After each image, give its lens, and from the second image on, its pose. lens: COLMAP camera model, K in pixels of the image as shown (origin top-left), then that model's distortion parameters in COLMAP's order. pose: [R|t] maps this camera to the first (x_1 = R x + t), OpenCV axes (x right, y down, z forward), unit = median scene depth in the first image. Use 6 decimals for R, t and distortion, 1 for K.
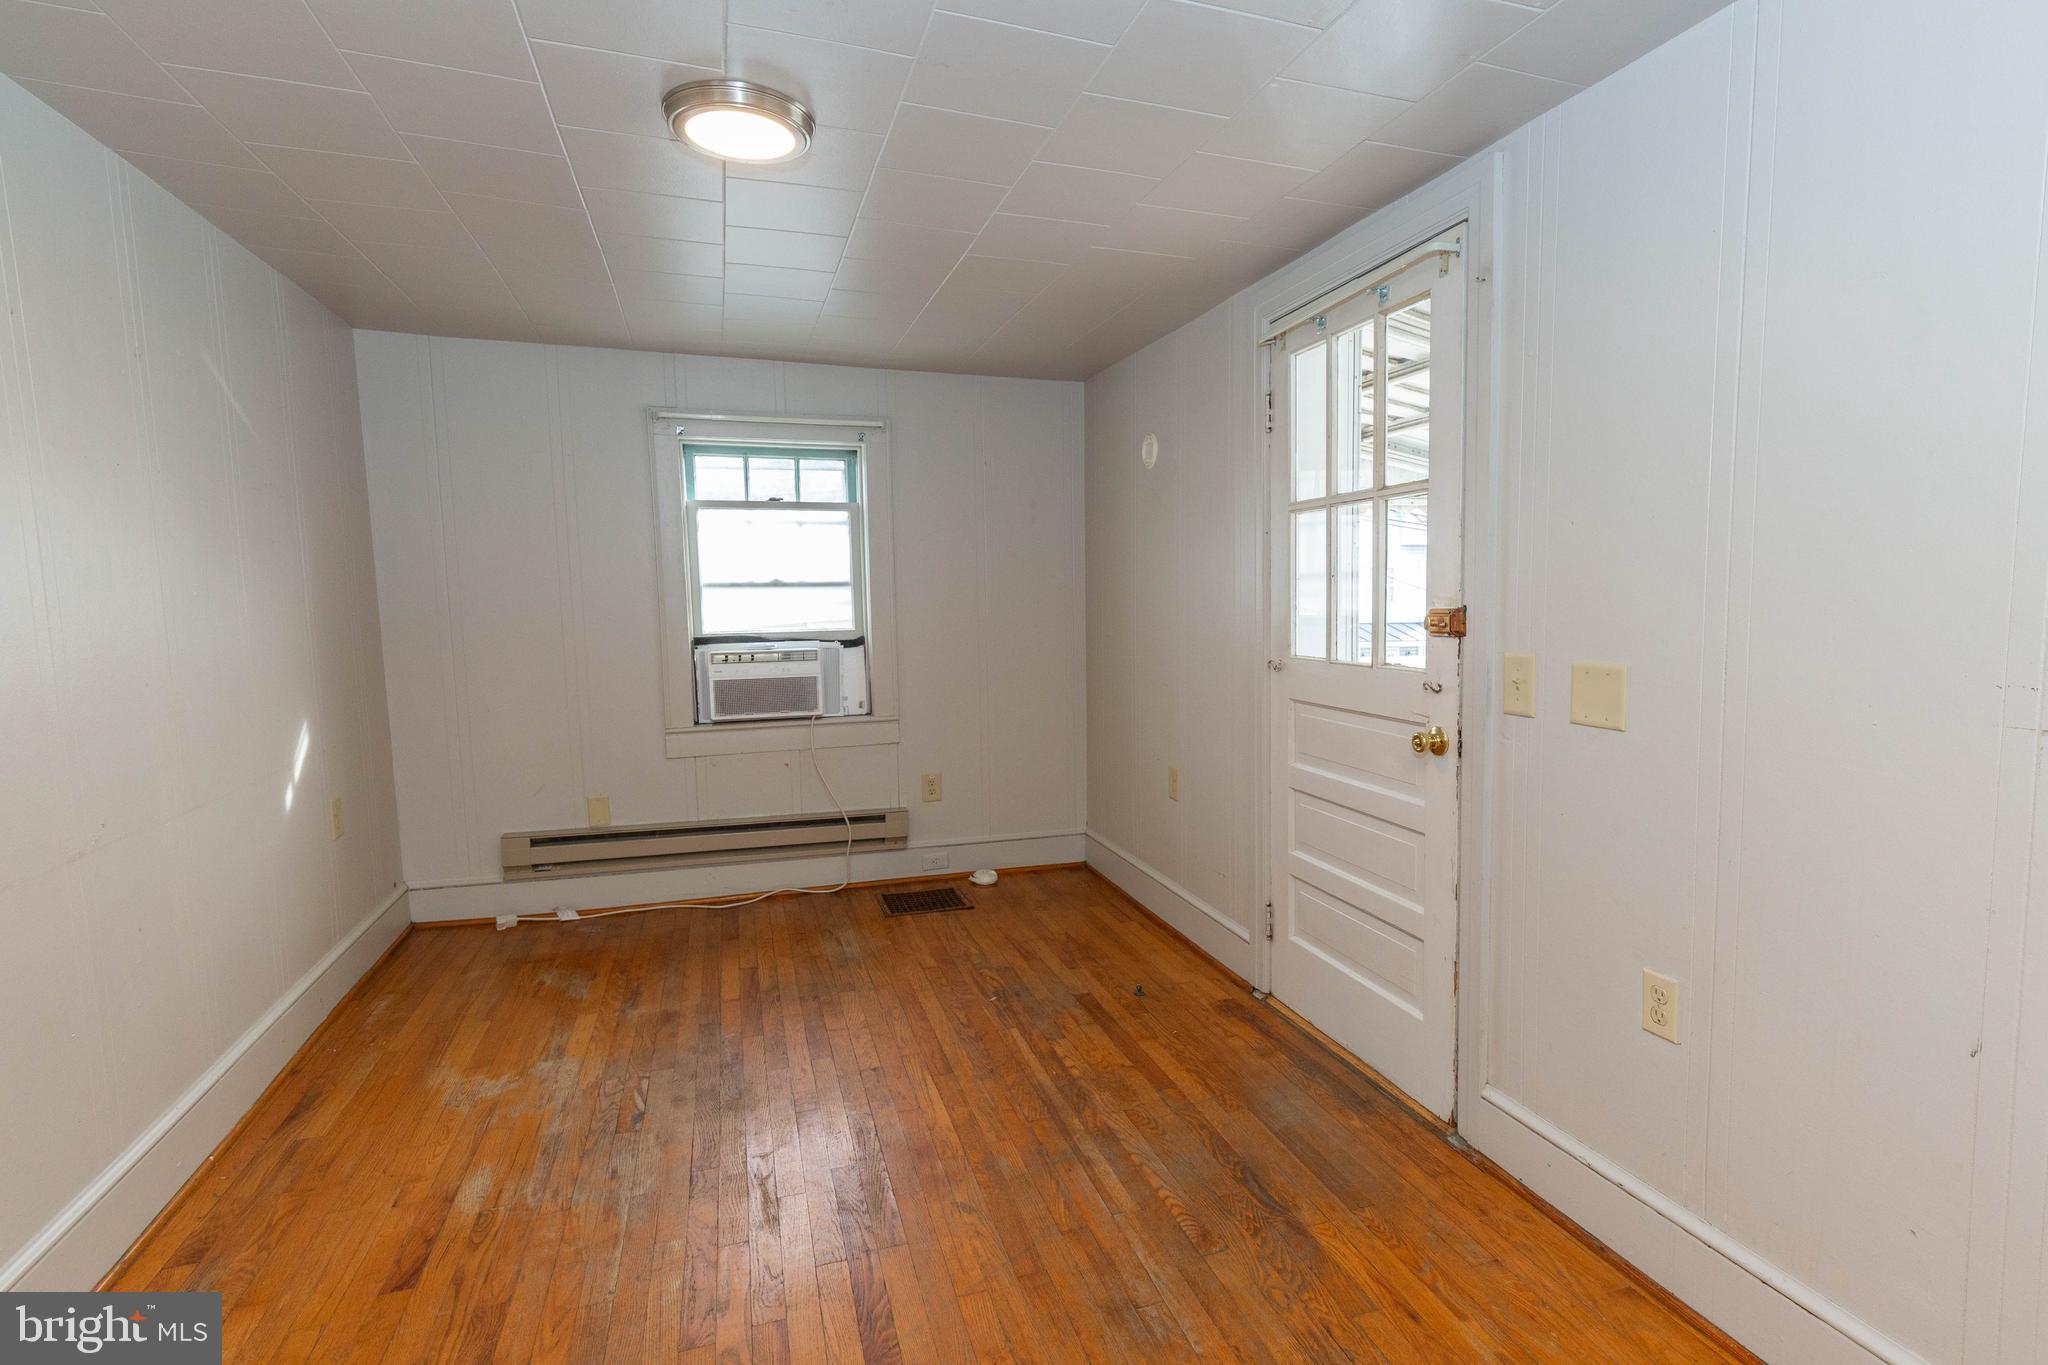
lens RADIAL K [[961.1, 0, 1093.8], [0, 961.1, 680.4], [0, 0, 1]] dist [-0.001644, -0.000507]
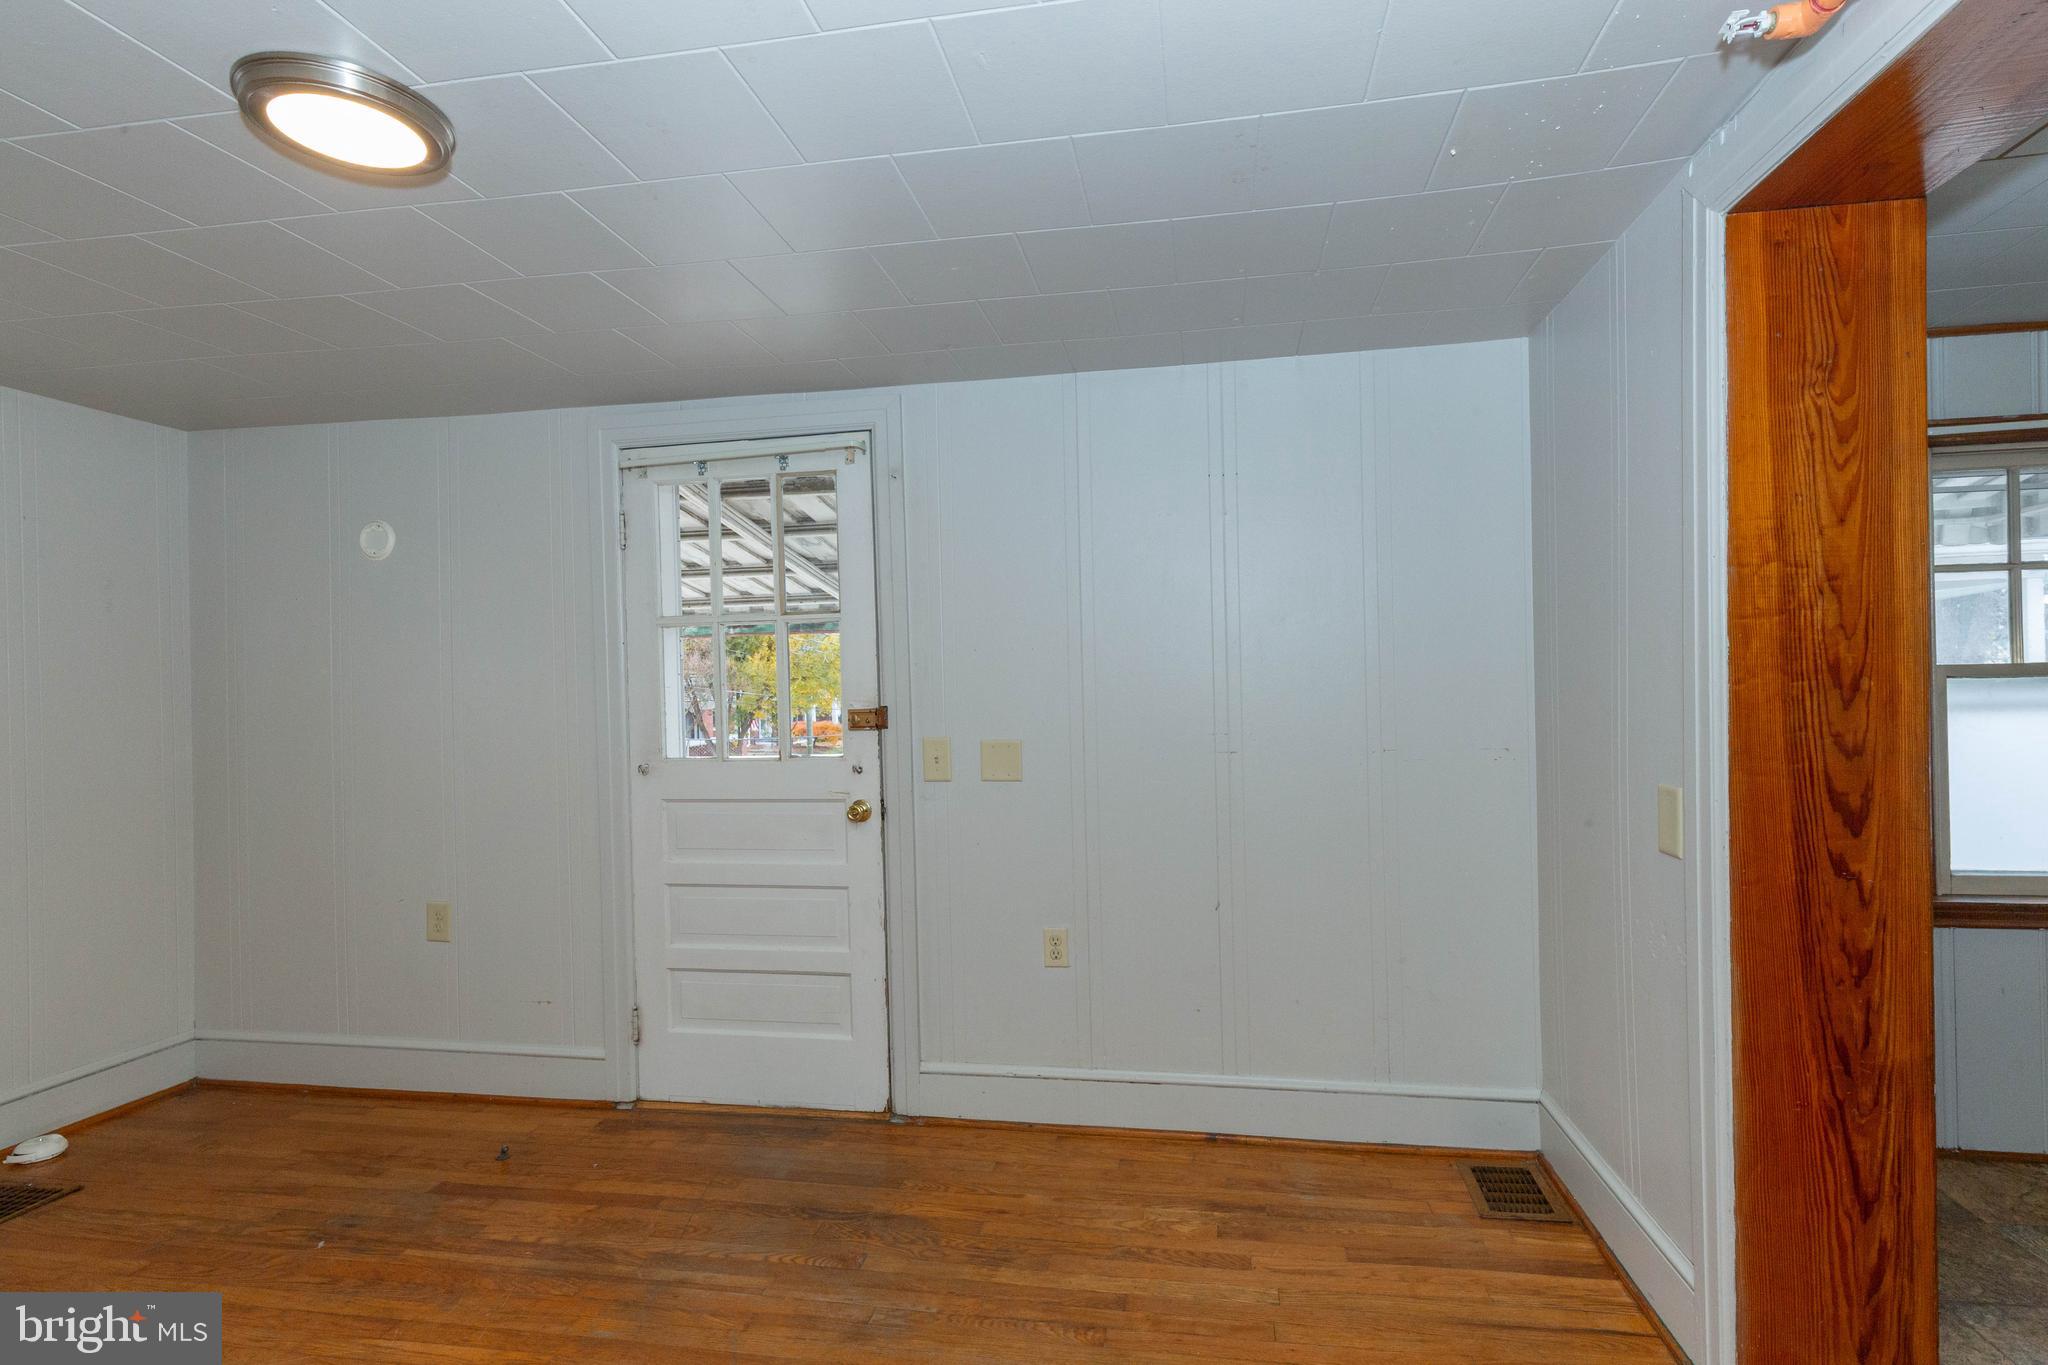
lens RADIAL K [[952.2, 0, 1024.0], [0, 952.2, 682.5], [0, 0, 1]] dist [0.001961, -0.000385]
pose [[0.503045, 0.009066, 0.864213, -0.567880], [0.093324, 0.993528, -0.064744, -0.004527], [-0.859207, 0.113221, 0.498943, 0.131945]]
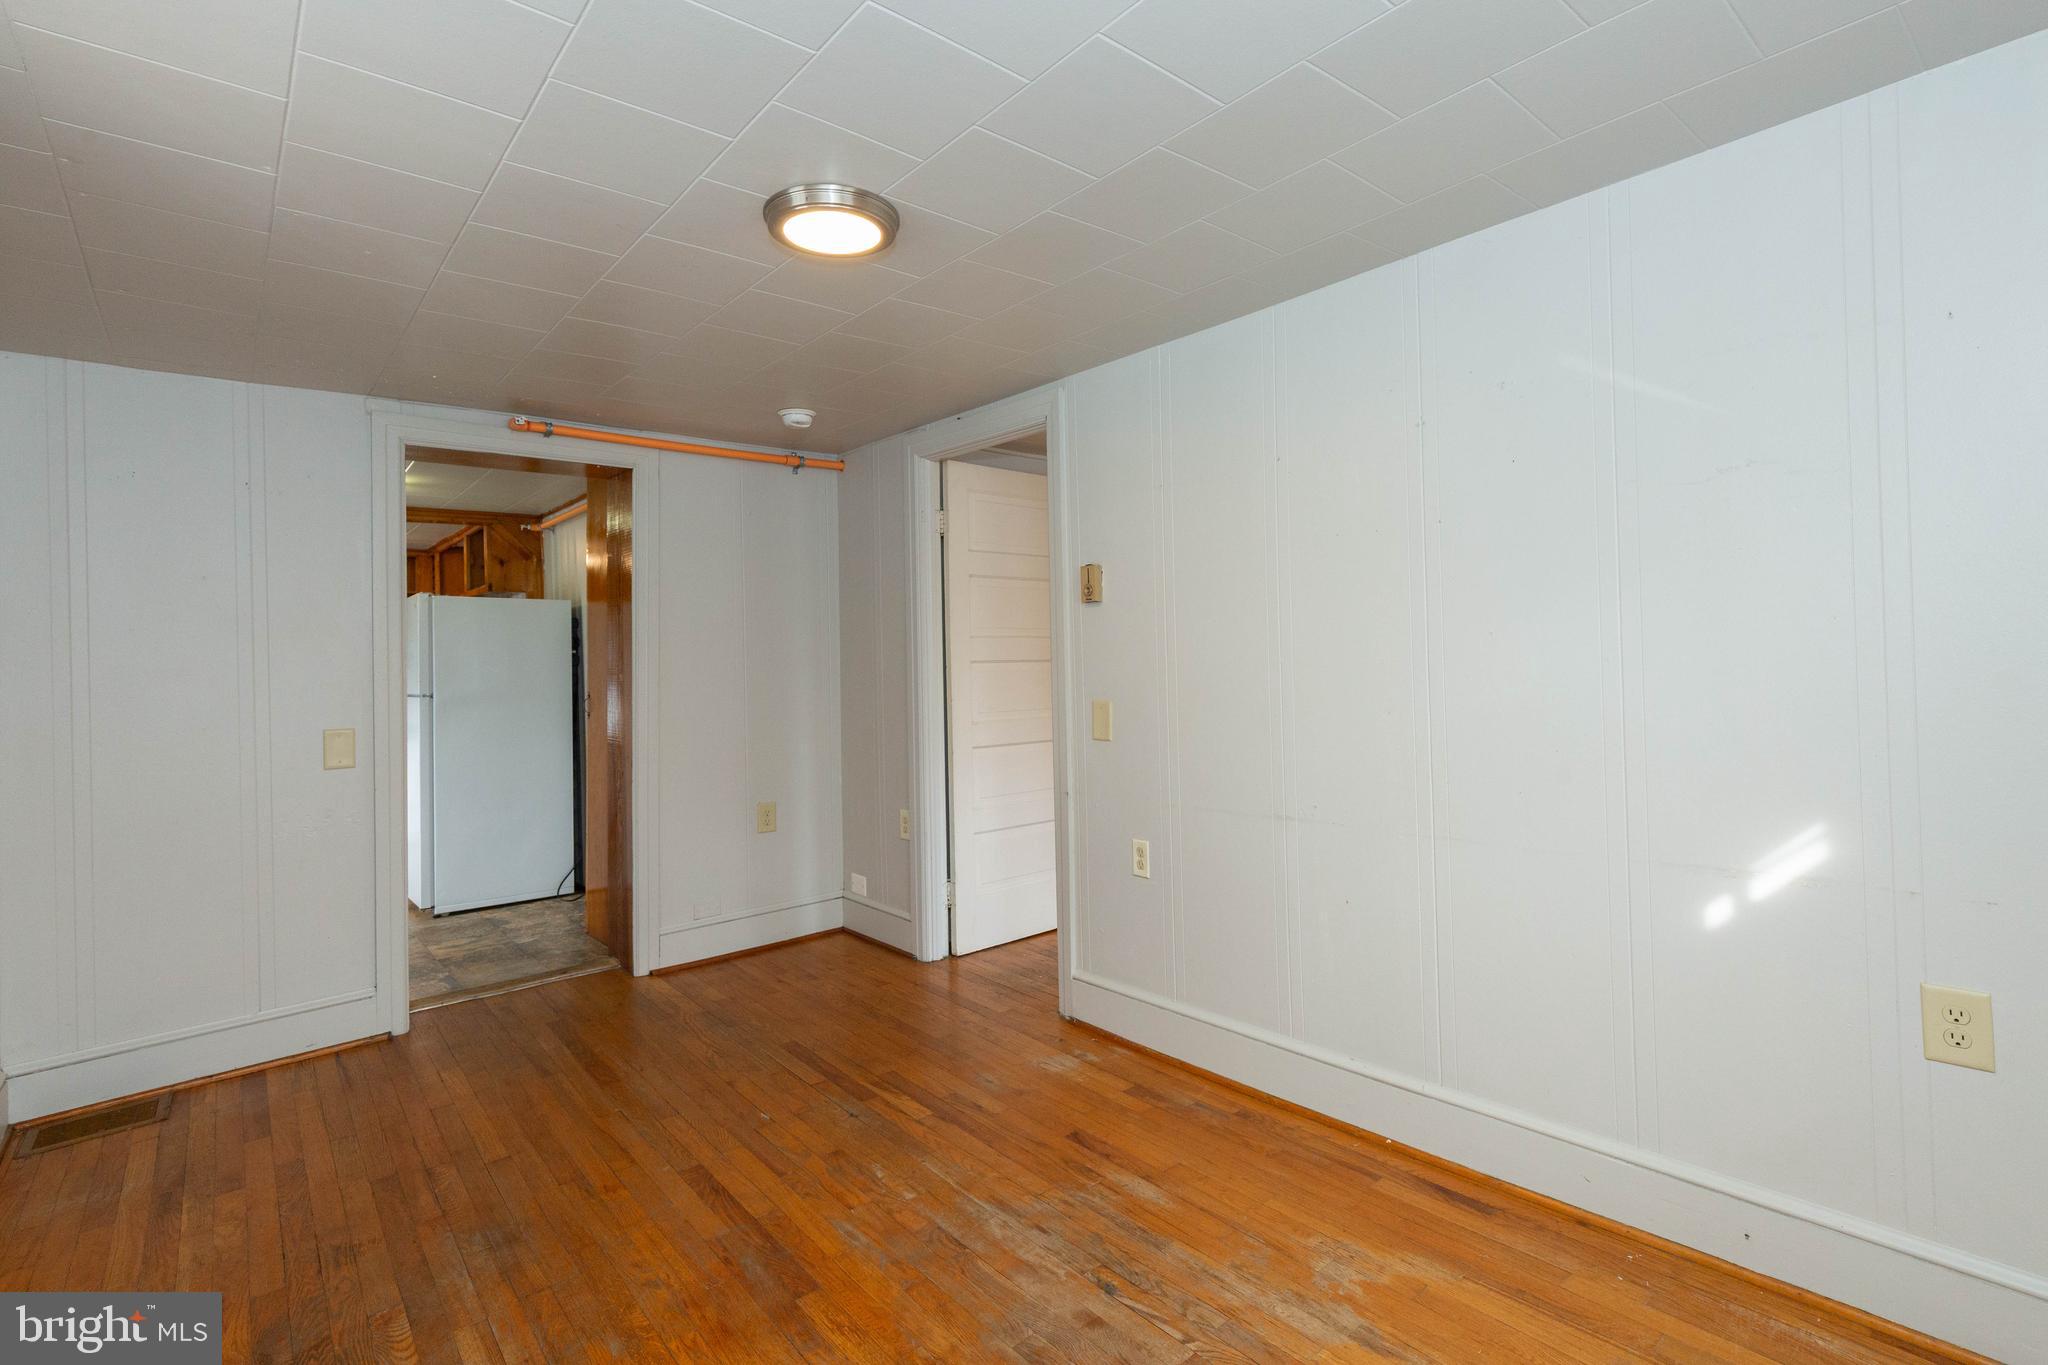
lens RADIAL K [[920.5, 0, 1026.7], [0, 920.5, 656.1], [0, 0, 1]] dist [0.001002, -0.000100]
pose [[-0.935969, 0.035697, -0.350267, -0.143630], [0.003460, 0.995731, 0.092234, -0.141275], [0.352064, 0.085117, -0.932098, 1.541412]]
